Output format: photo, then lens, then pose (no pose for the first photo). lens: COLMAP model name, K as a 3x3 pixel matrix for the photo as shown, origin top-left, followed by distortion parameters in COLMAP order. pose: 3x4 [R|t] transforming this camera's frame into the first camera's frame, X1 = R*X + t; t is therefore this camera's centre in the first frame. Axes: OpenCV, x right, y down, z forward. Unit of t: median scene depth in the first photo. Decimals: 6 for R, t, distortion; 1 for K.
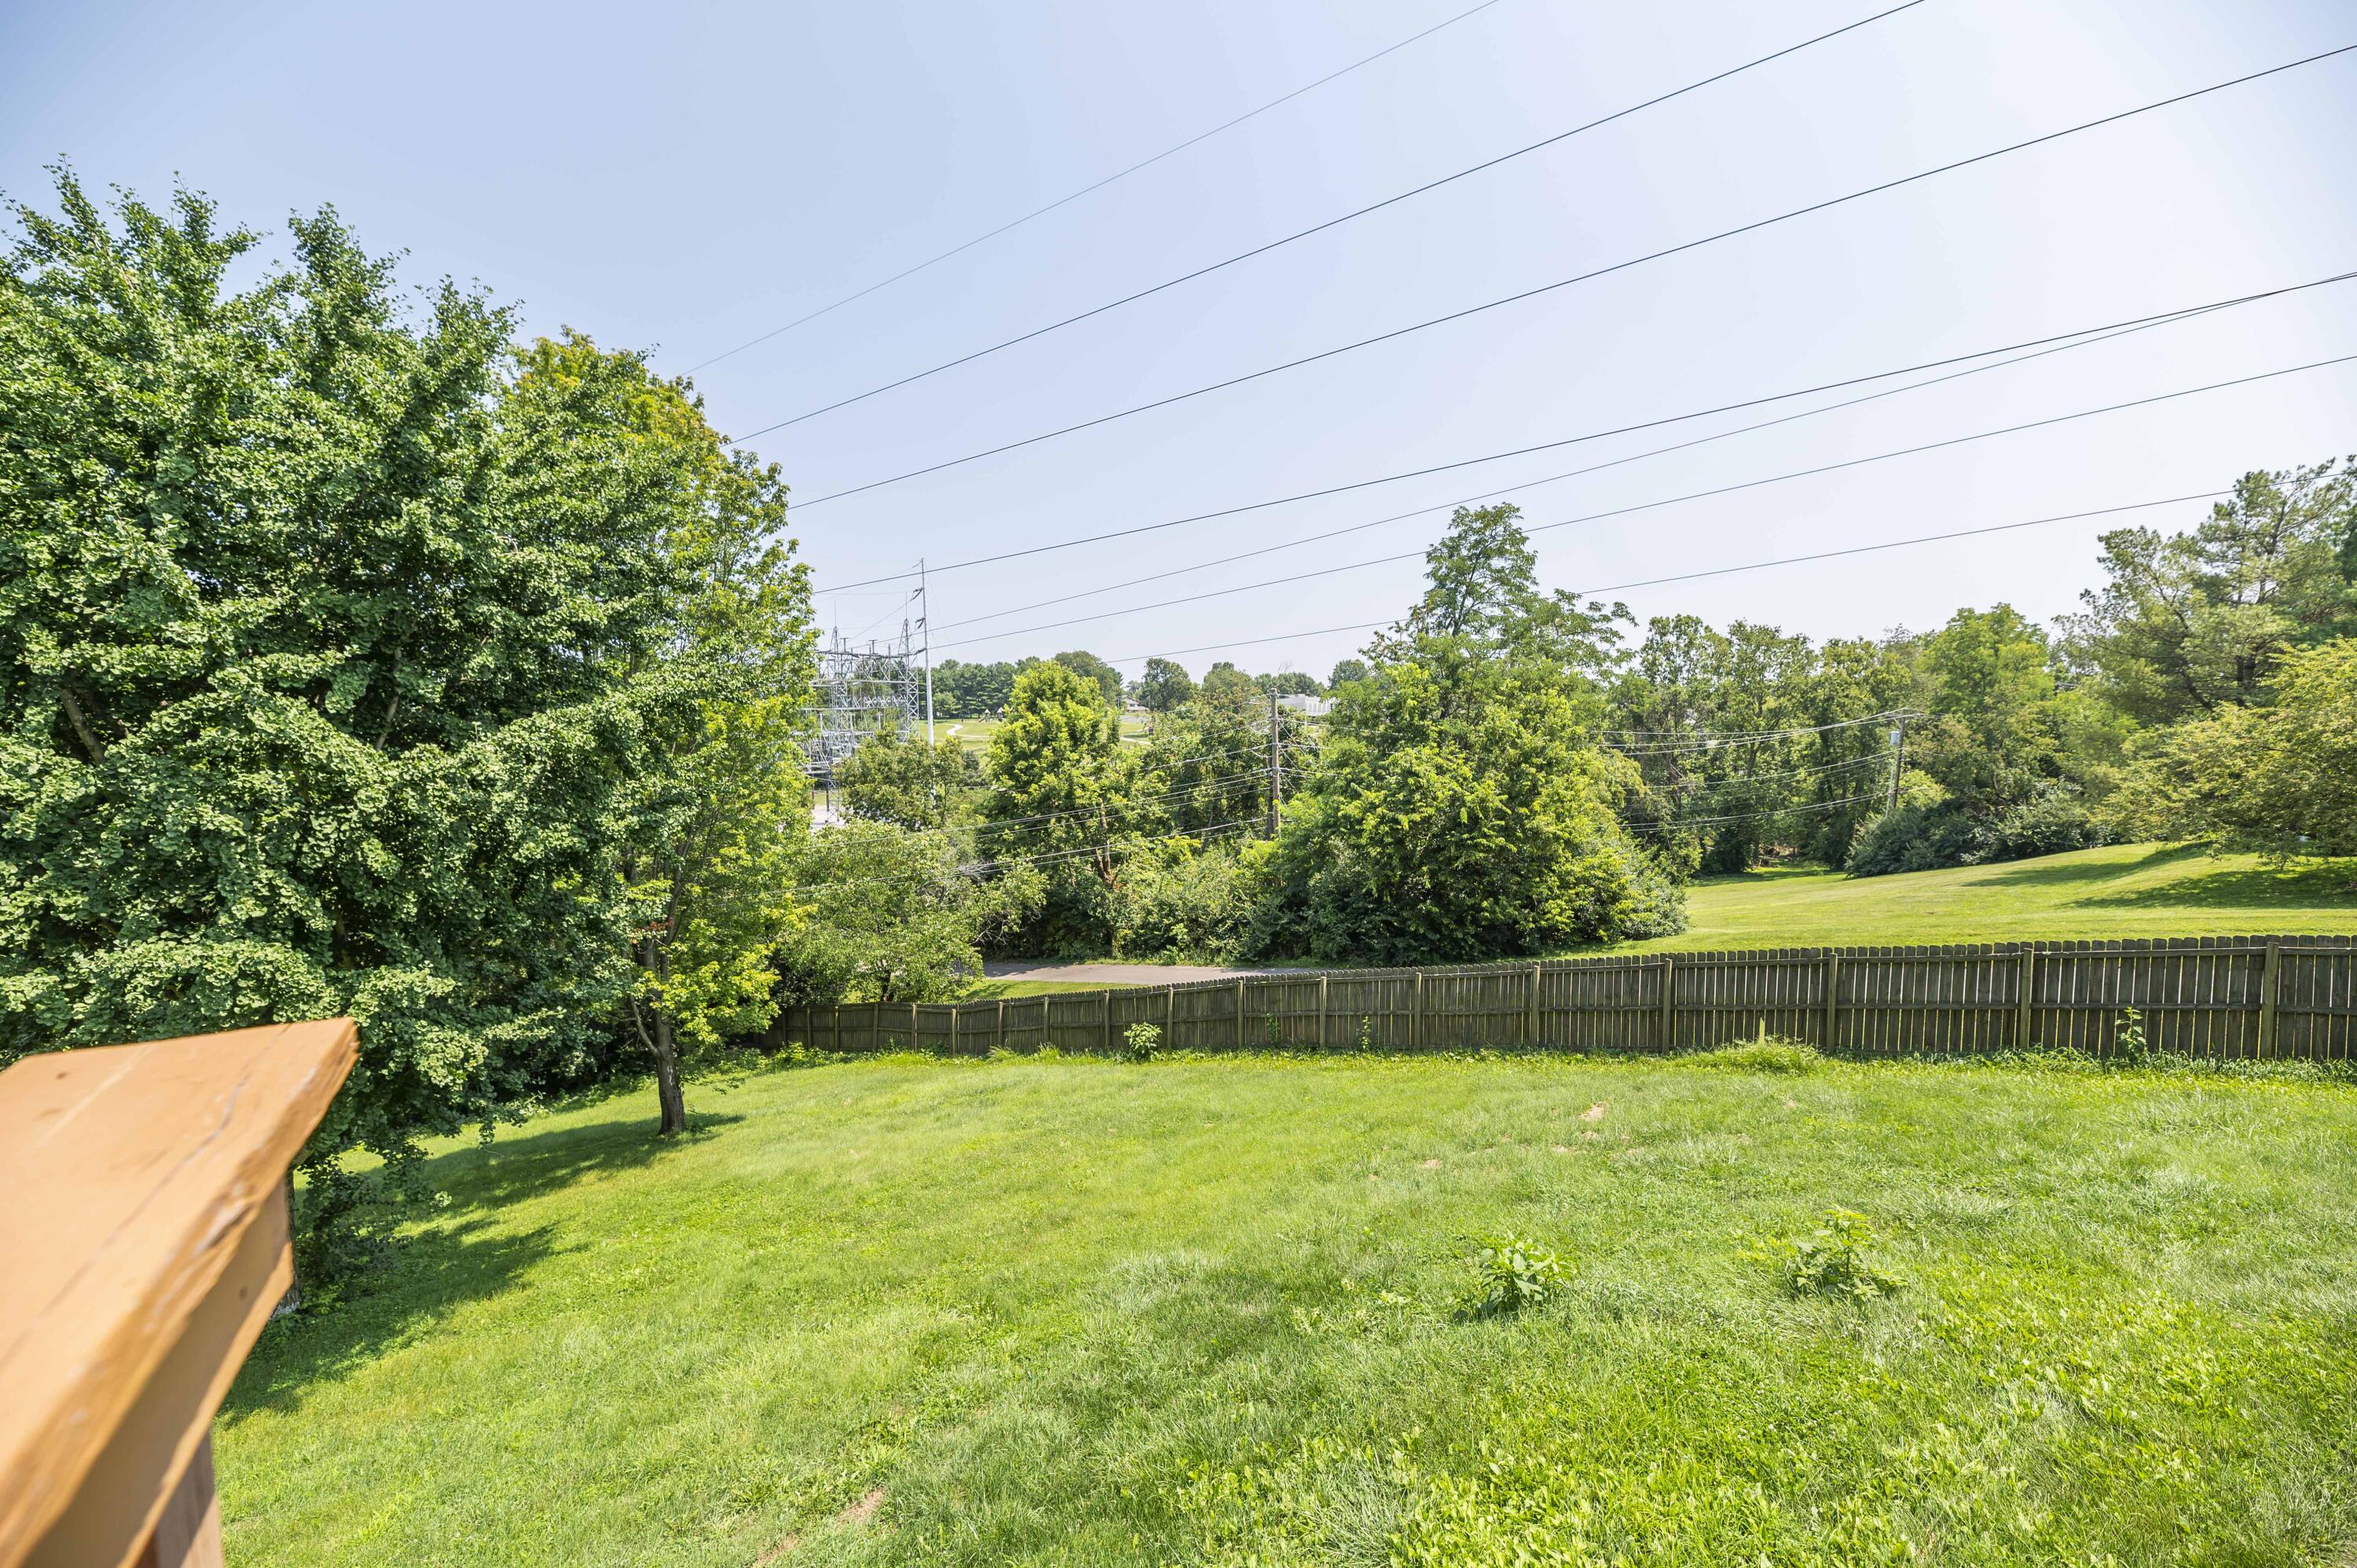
lens RADIAL K [[939.5, 0, 1178.5], [0, 939.5, 784.0], [0, 0, 1]] dist [-0.004475, -0.000802]
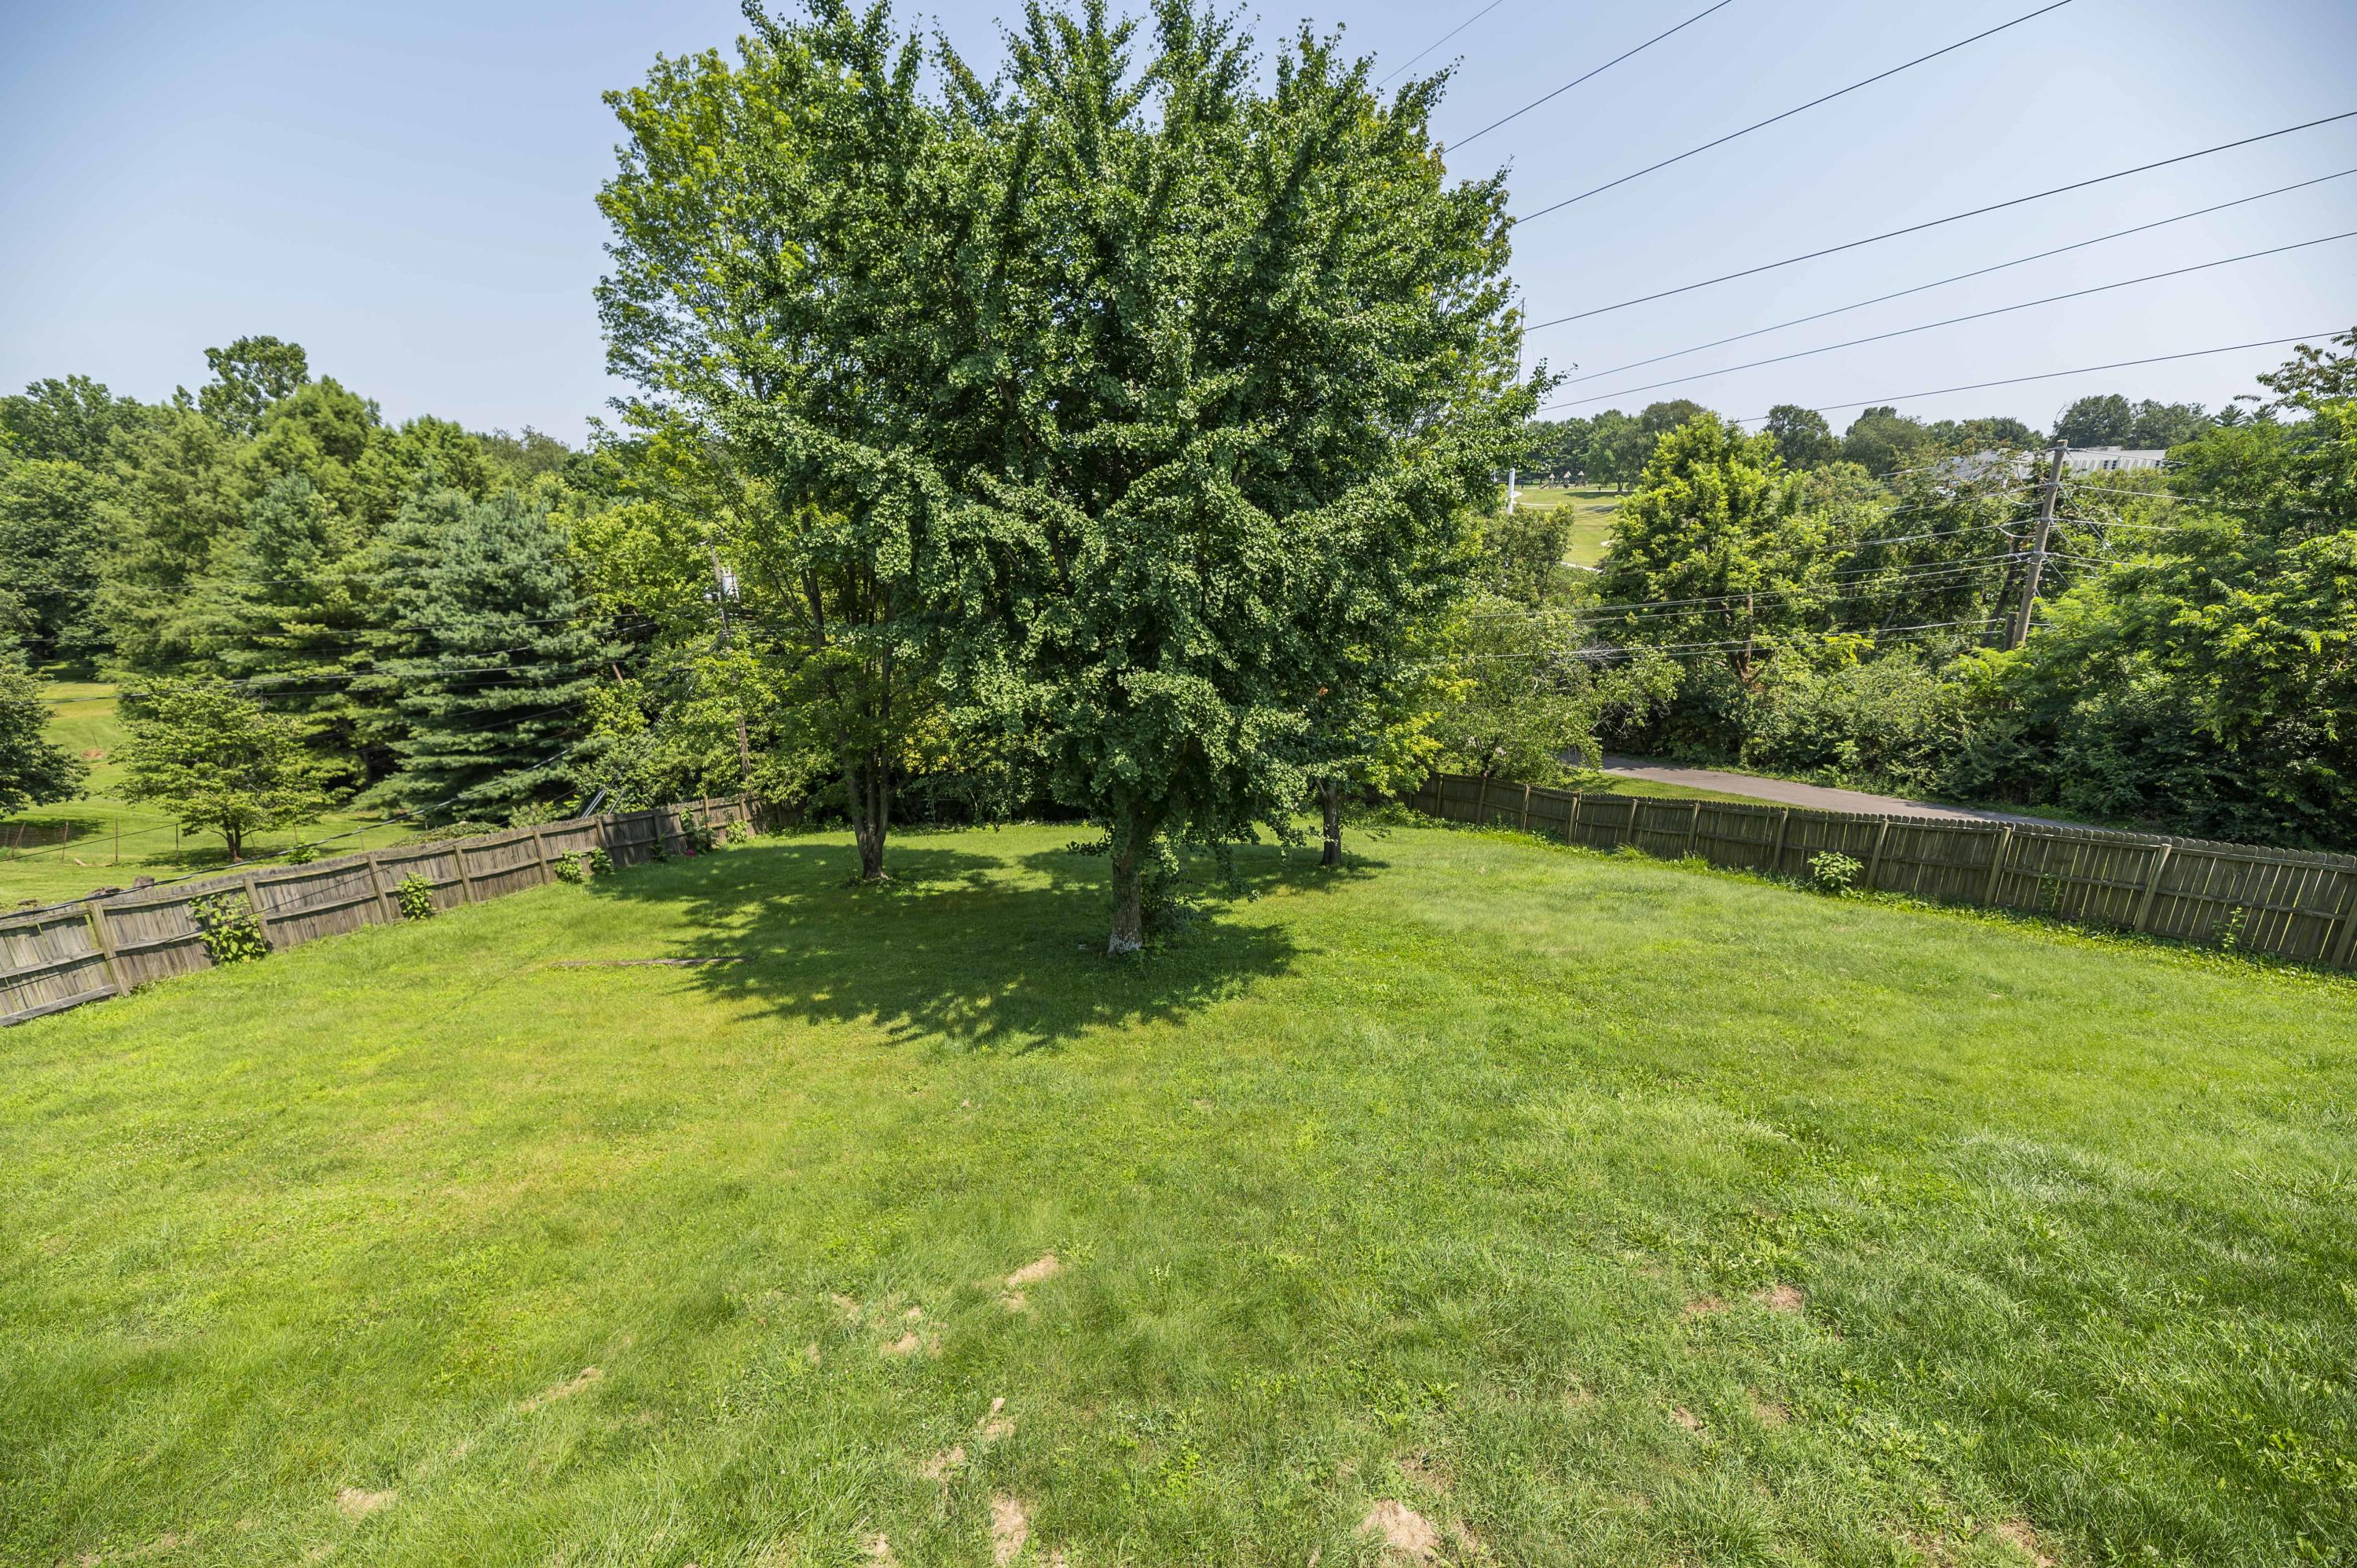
lens RADIAL K [[939.5, 0, 1178.5], [0, 939.5, 784.0], [0, 0, 1]] dist [-0.004475, -0.000802]
pose [[0.845488, 0.156744, -0.510471, -0.078974], [-0.031596, 0.968959, 0.245194, 0.000815], [0.533058, -0.191180, 0.824196, -0.013331]]
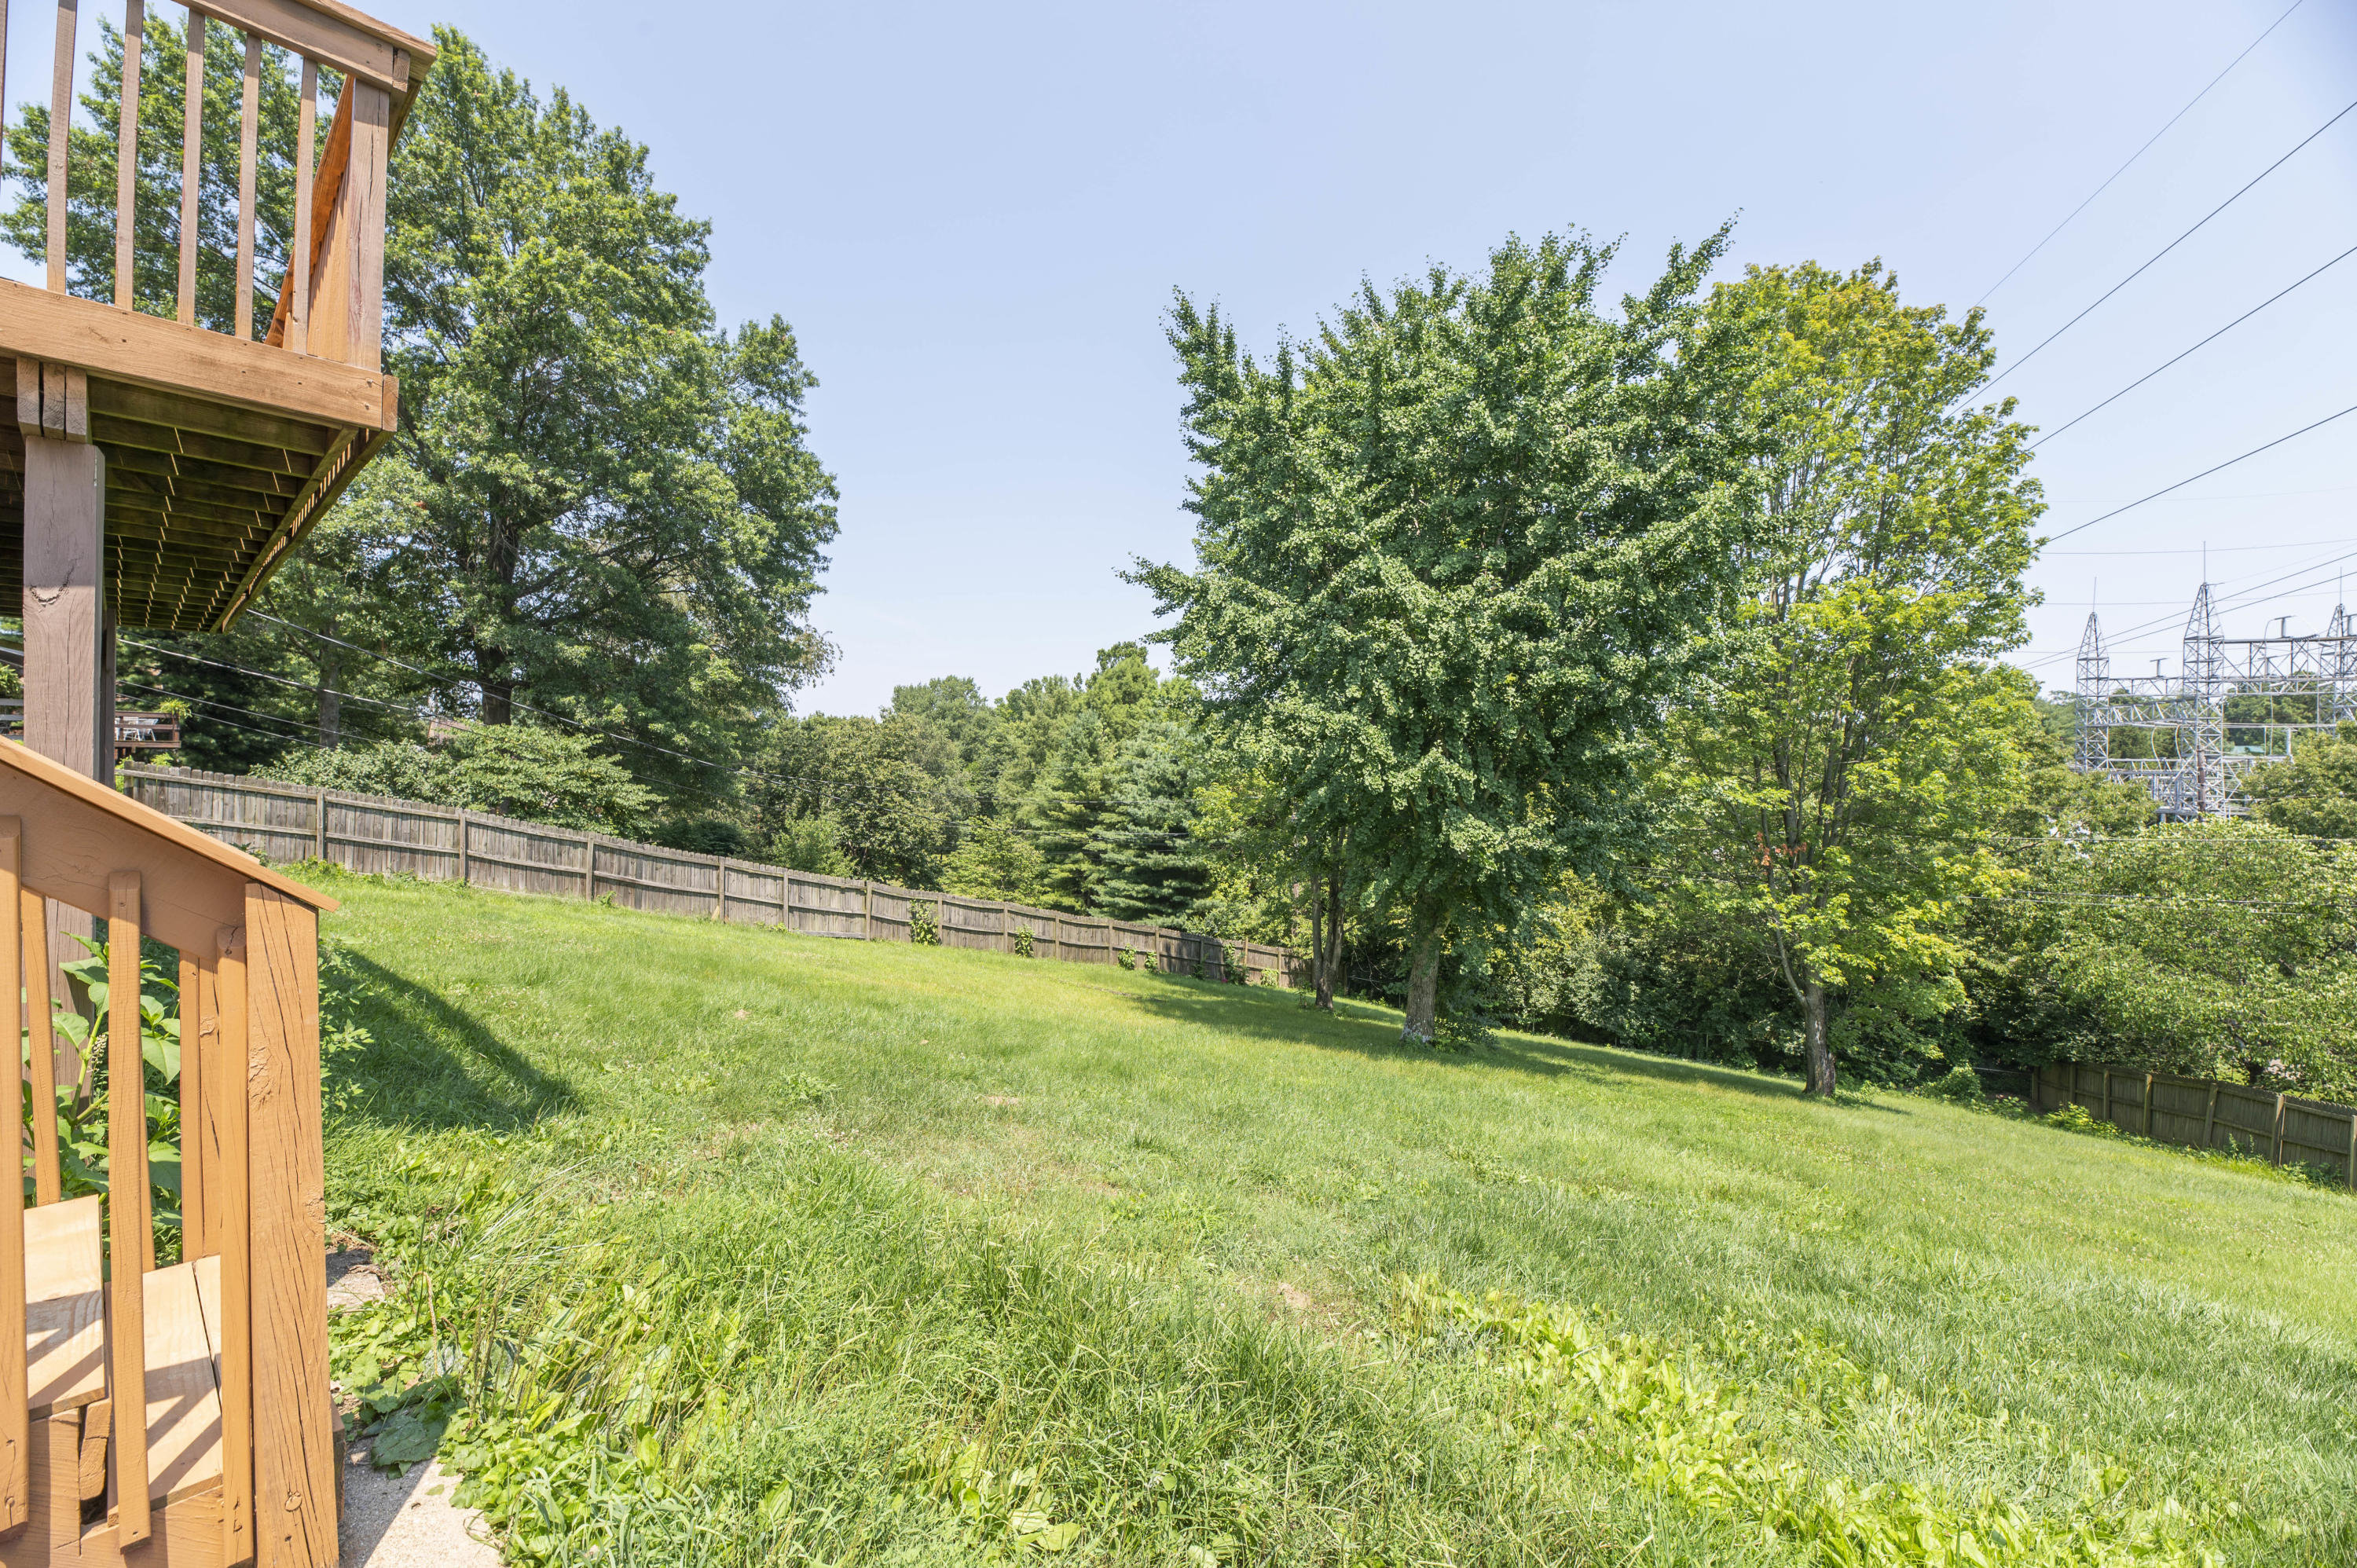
lens RADIAL K [[930.2, 0, 1156.1], [0, 930.2, 785.0], [0, 0, 1]] dist [-0.018855, -0.000219]
pose [[0.283934, 0.033374, -0.958263, 0.078260], [-0.073364, 0.997221, 0.012994, 0.062742], [0.956033, 0.066612, 0.285593, 0.061819]]
